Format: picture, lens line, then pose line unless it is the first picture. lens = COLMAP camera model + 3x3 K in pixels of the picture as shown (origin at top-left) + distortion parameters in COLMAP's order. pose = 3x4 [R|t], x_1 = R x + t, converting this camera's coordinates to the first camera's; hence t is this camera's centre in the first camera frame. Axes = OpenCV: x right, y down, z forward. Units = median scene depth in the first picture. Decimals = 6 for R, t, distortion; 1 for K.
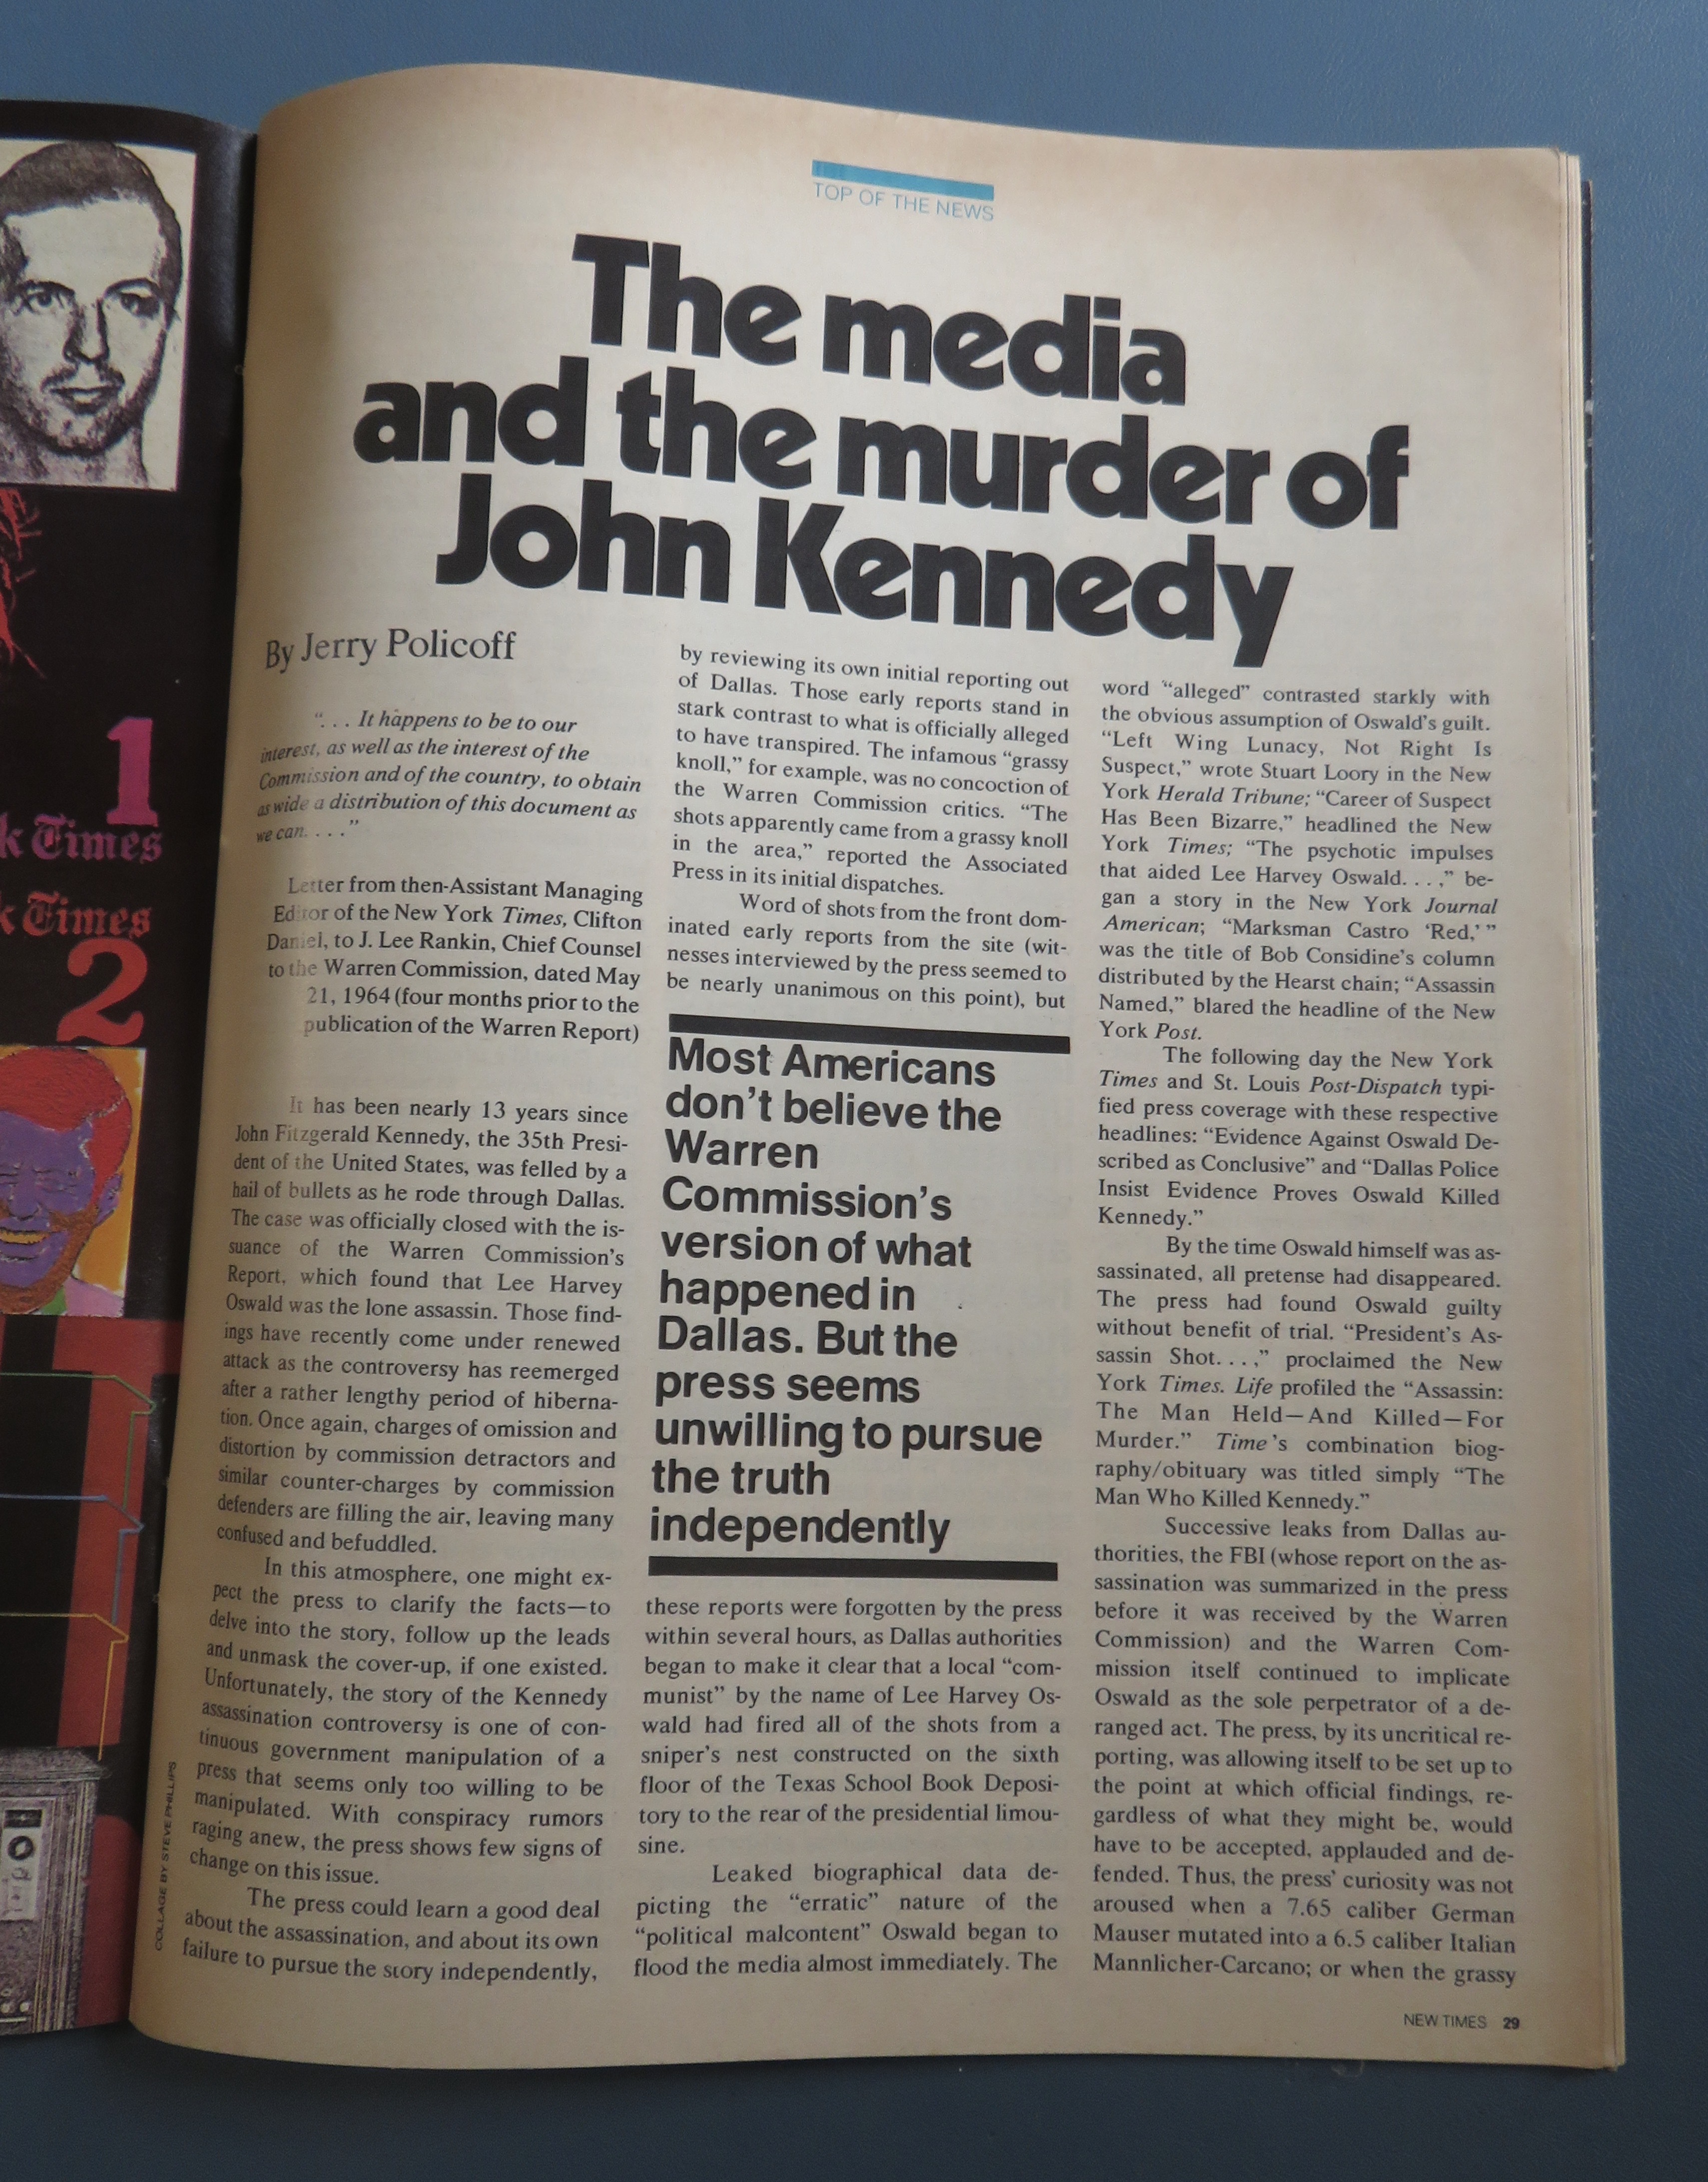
lens RADIAL K [[880.7, 0, 854.1], [0, 880.7, 1097.1], [0, 0, 1]] dist [-0.002397, 0.000140]
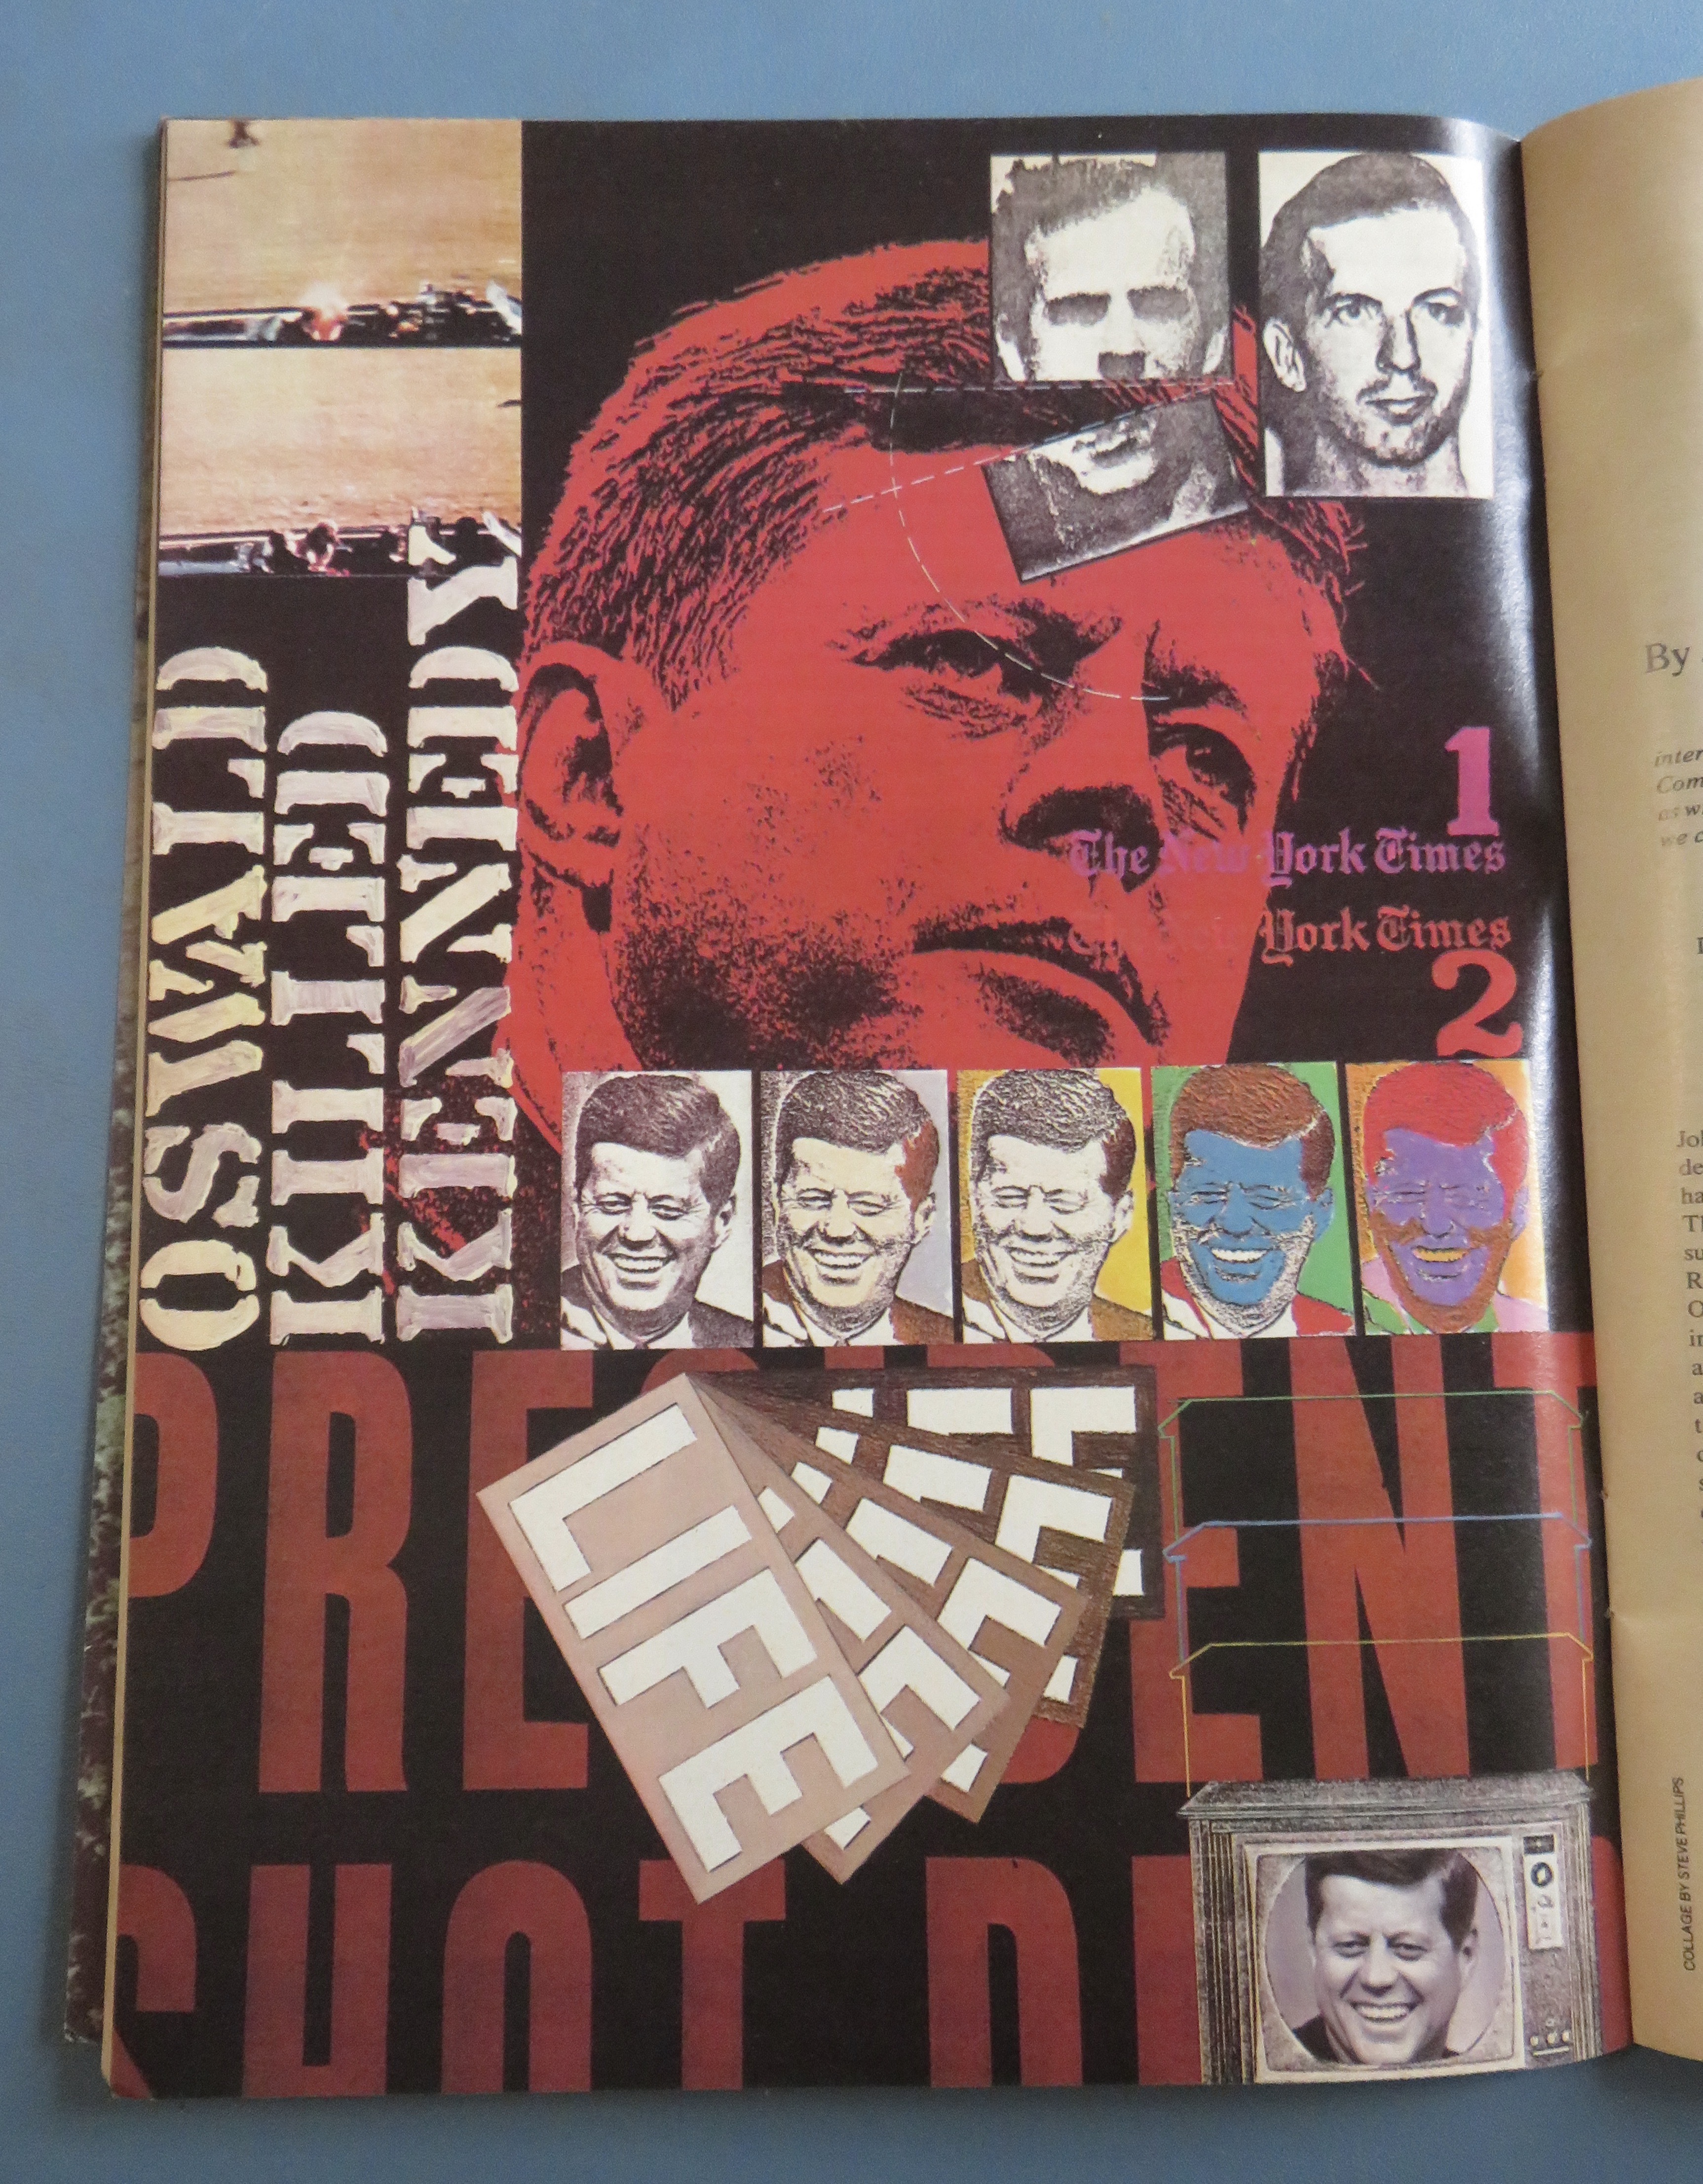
lens RADIAL K [[881.4, 0, 851.0], [0, 881.4, 1083.8], [0, 0, 1]] dist [-0.002397, 0.000140]
pose [[0.998952, -0.044957, 0.008597, -1.545044], [0.045004, 0.998972, -0.005368, -0.055316], [-0.008347, 0.005749, 0.999949, 0.013807]]
